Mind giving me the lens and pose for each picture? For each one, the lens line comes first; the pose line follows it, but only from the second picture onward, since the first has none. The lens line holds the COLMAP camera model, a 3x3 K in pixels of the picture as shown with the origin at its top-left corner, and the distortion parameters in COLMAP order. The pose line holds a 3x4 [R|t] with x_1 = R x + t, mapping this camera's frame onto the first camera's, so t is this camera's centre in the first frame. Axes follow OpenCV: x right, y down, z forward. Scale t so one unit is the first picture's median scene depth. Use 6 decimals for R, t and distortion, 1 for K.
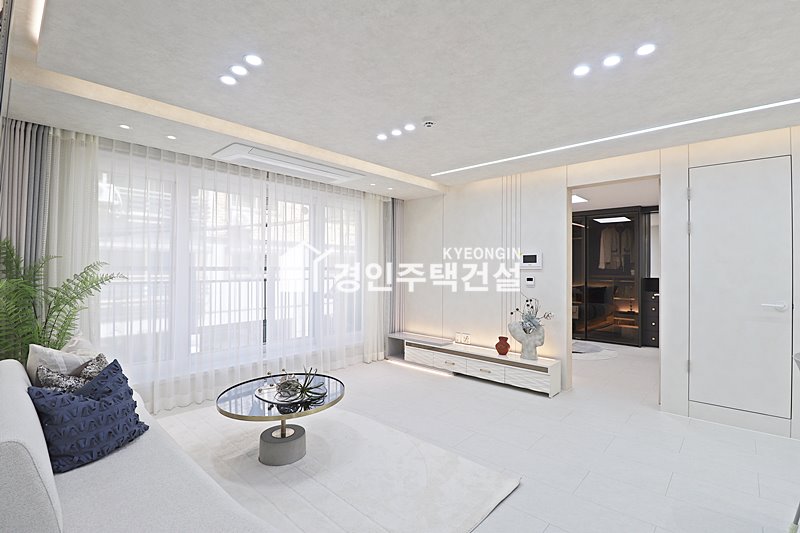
lens RADIAL K [[370.7, 0, 404.2], [0, 370.7, 263.5], [0, 0, 1]] dist [0.001525, -0.014369]
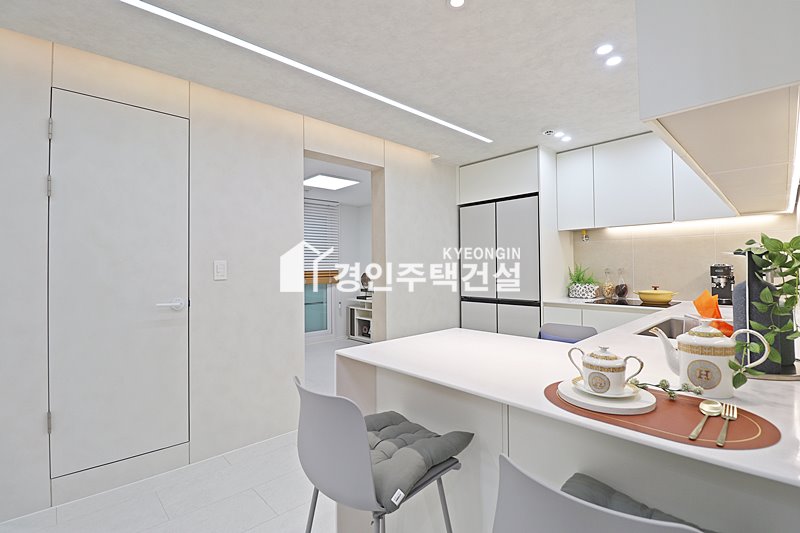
lens RADIAL K [[367.3, 0, 404.2], [0, 367.3, 262.6], [0, 0, 1]] dist [-0.002909, -0.013385]
pose [[0.081383, 0.003995, 0.996675, 0.200624], [-0.009052, 0.999954, -0.003269, 0.017373], [-0.996642, -0.008756, 0.081416, 0.318502]]
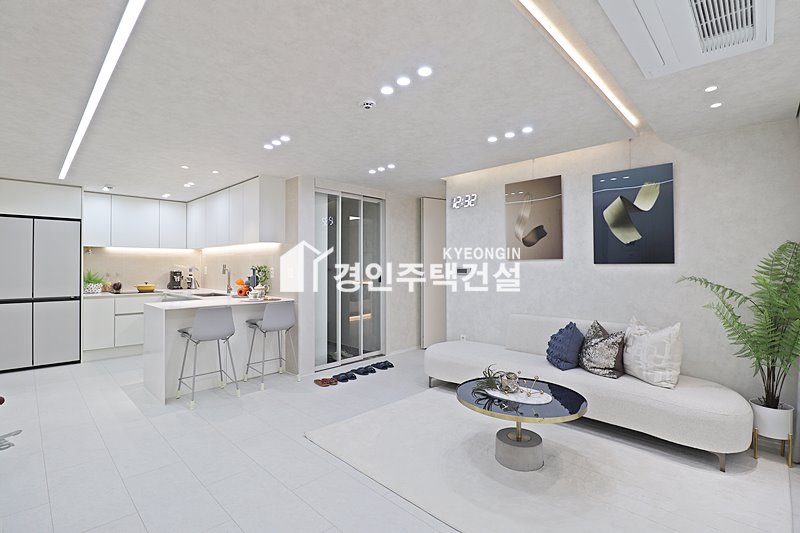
lens RADIAL K [[370.7, 0, 404.2], [0, 370.7, 263.5], [0, 0, 1]] dist [0.001525, -0.014369]
pose [[-0.999579, -0.006529, 0.028272, -0.029252], [-0.007322, 0.999581, -0.028012, 0.019956], [-0.028077, -0.028207, -0.999208, 1.270947]]
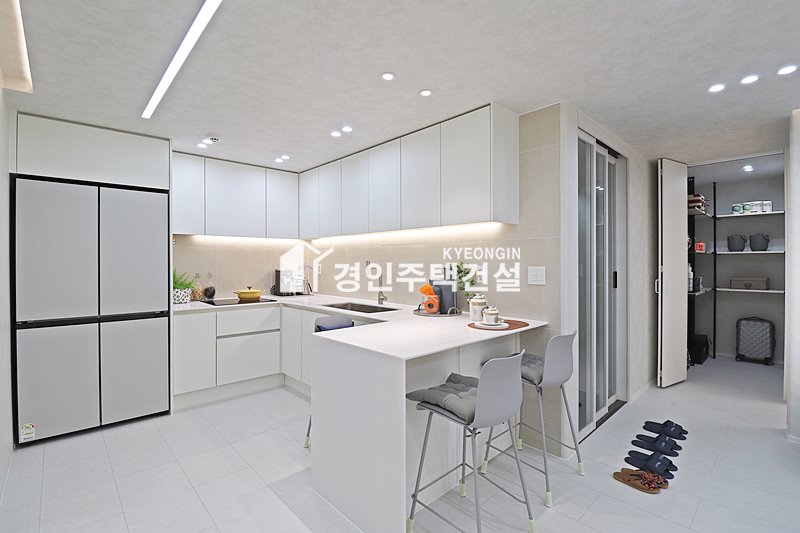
lens RADIAL K [[367.3, 0, 404.2], [0, 367.3, 262.6], [0, 0, 1]] dist [-0.002909, -0.013385]
pose [[-0.997084, -0.005654, 0.076100, 0.527988], [-0.007065, 0.999808, -0.018286, 0.010678], [-0.075982, -0.018770, -0.996932, 0.813033]]
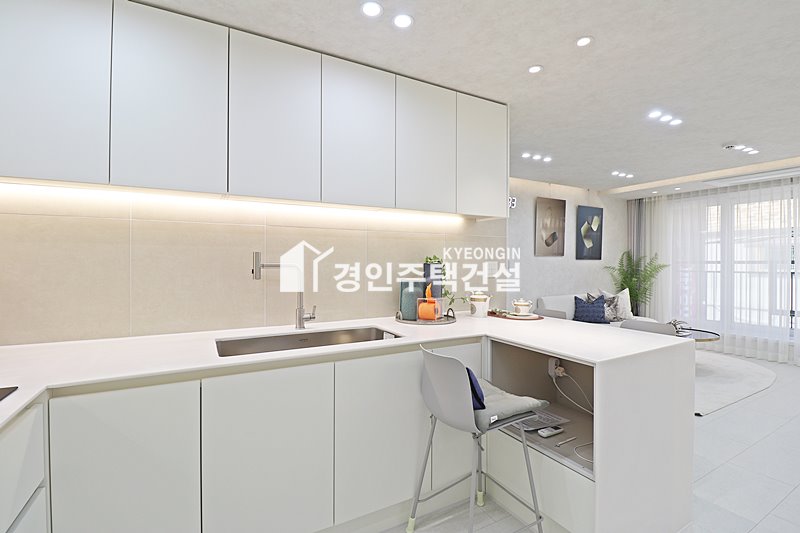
lens RADIAL K [[370.7, 0, 404.2], [0, 370.7, 263.5], [0, 0, 1]] dist [0.001525, -0.014369]
pose [[-0.318285, -0.004398, -0.947985, 1.099483], [0.014133, 0.999856, -0.009384, 0.012225], [0.947890, -0.016384, -0.318177, 0.224481]]
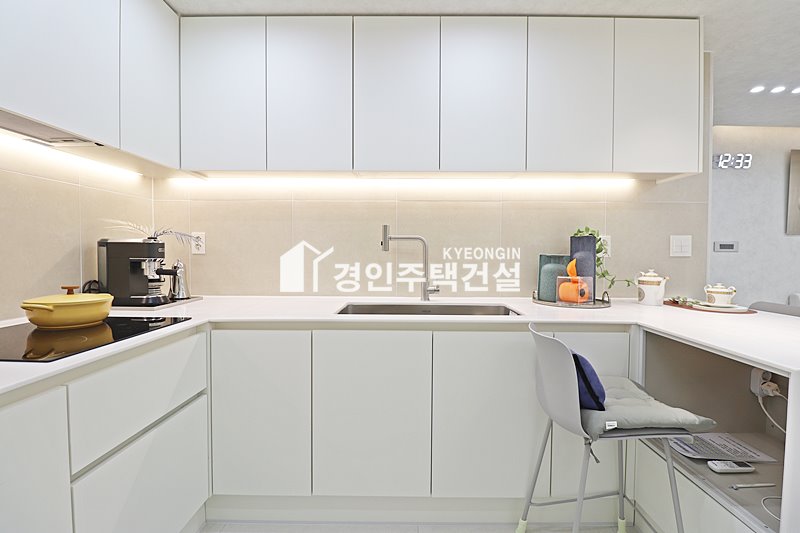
lens RADIAL K [[370.7, 0, 404.2], [0, 370.7, 263.5], [0, 0, 1]] dist [0.001525, -0.014369]
pose [[-0.747010, 0.010151, -0.664735, 1.024363], [0.003476, 0.999929, 0.011364, 0.038114], [0.664804, 0.006178, -0.746993, 0.292706]]
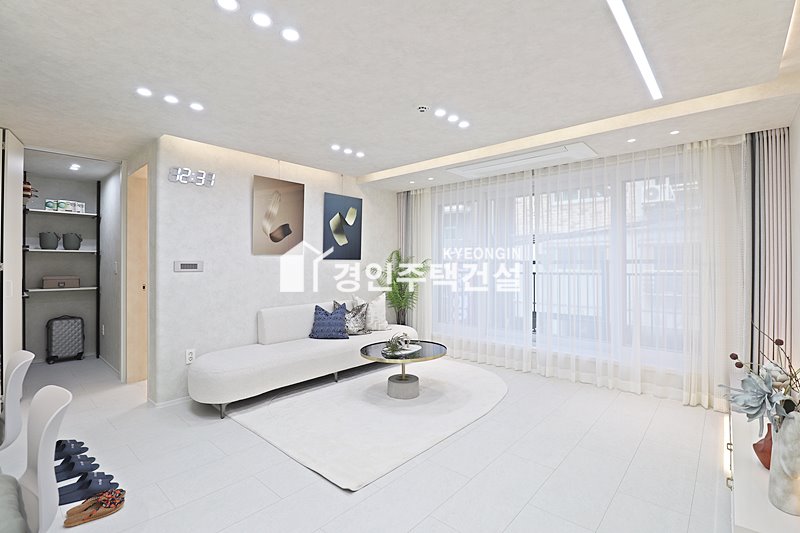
lens RADIAL K [[367.3, 0, 404.2], [0, 367.3, 262.6], [0, 0, 1]] dist [-0.002909, -0.013385]
pose [[0.009785, -0.010659, -0.999895, 0.685433], [0.019172, 0.999761, -0.010470, 0.019781], [0.999768, -0.019067, 0.009987, 0.634966]]
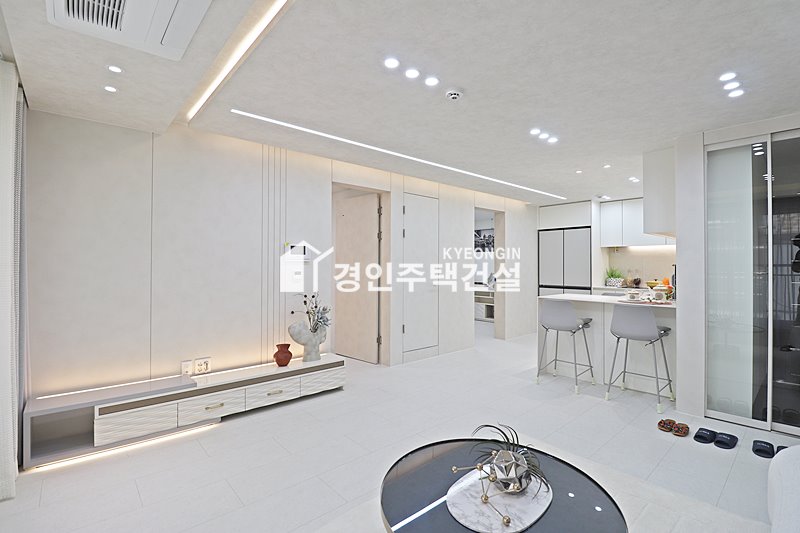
lens RADIAL K [[370.7, 0, 404.2], [0, 370.7, 263.5], [0, 0, 1]] dist [0.001525, -0.014369]
pose [[0.105085, -0.003310, 0.994458, -0.549756], [-0.019714, 0.999791, 0.005411, 0.010383], [-0.994268, -0.020173, 0.104998, 0.690897]]
